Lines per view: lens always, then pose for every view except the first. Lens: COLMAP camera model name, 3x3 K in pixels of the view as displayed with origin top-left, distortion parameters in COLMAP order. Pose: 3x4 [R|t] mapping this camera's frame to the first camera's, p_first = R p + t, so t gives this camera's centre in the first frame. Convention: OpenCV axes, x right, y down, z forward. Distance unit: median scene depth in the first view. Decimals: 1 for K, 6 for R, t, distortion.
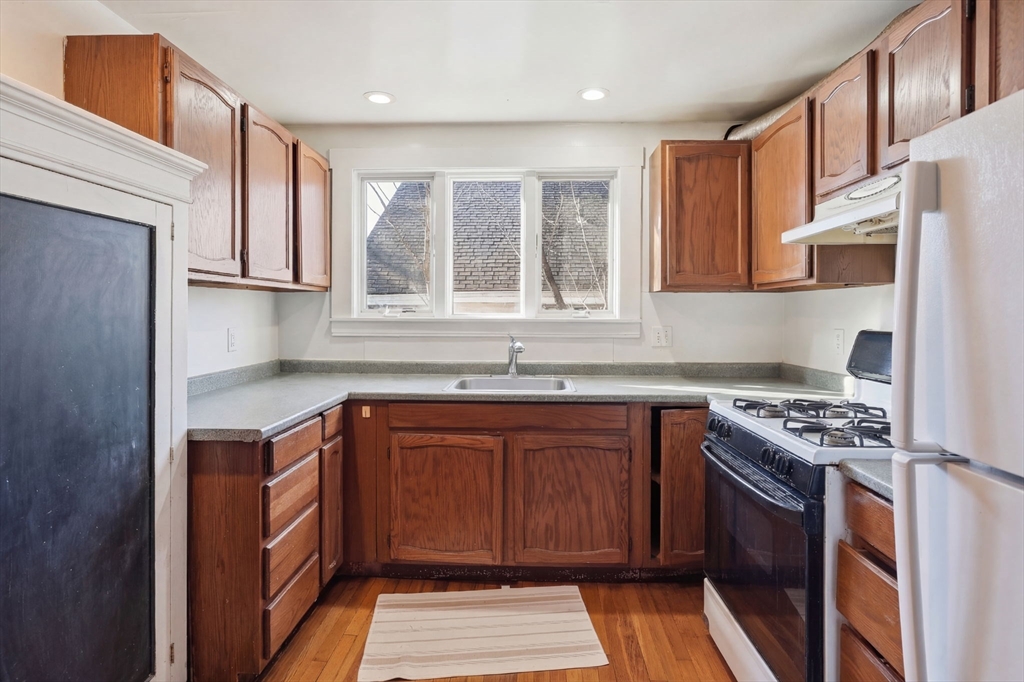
lens RADIAL K [[530.1, 0, 509.1], [0, 530.1, 319.2], [0, 0, 1]] dist [-0.011141, 0.002569]
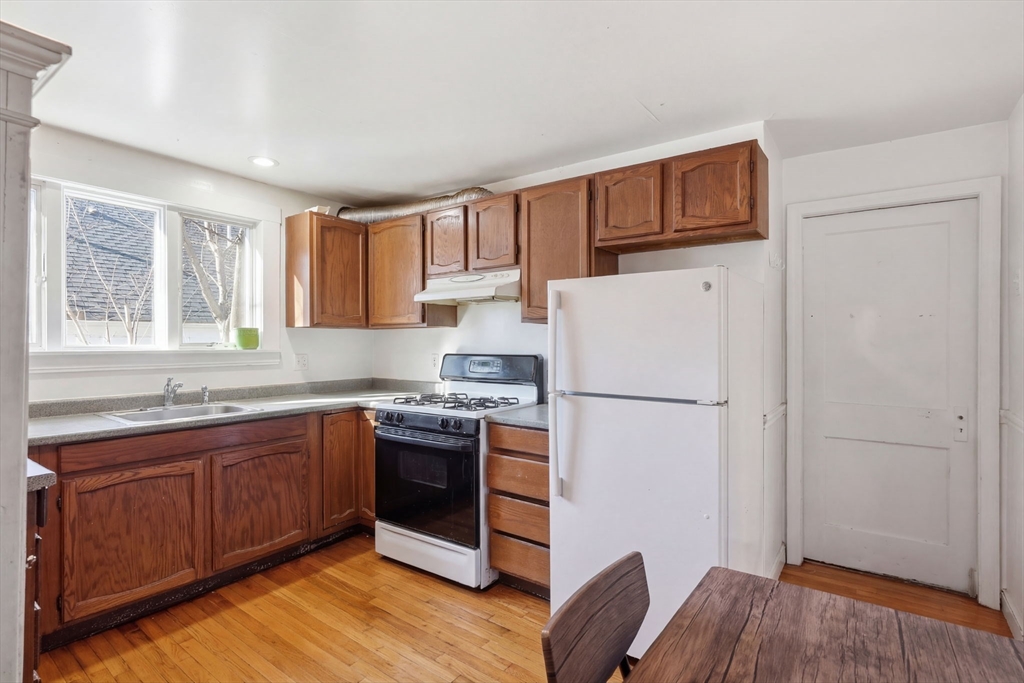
lens RADIAL K [[491.5, 0, 507.8], [0, 491.5, 344.5], [0, 0, 1]] dist [-0.005870, 0.000442]
pose [[0.563024, -0.004702, 0.826427, -0.484517], [0.013640, 0.999900, -0.003604, 0.000654], [-0.826328, 0.013302, 0.563032, -0.081797]]
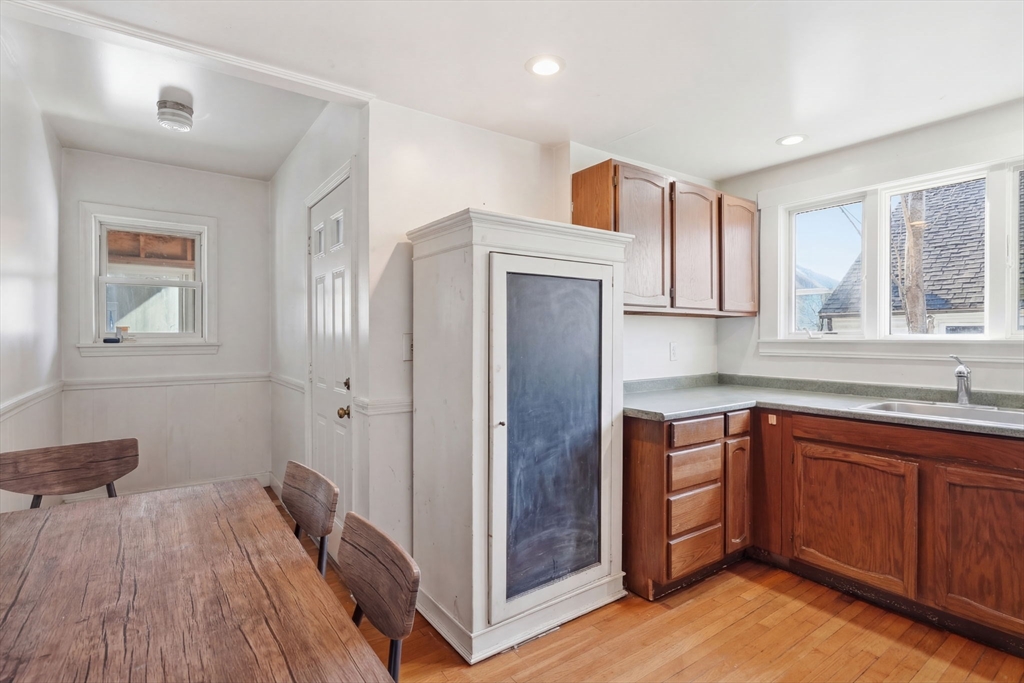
lens RADIAL K [[491.5, 0, 516.3], [0, 491.5, 338.3], [0, 0, 1]] dist [-0.005870, 0.000442]
pose [[0.619462, -0.001063, -0.785026, 0.225287], [-0.008473, 0.999932, -0.008040, 0.012549], [0.784981, 0.011632, 0.619410, -0.096796]]
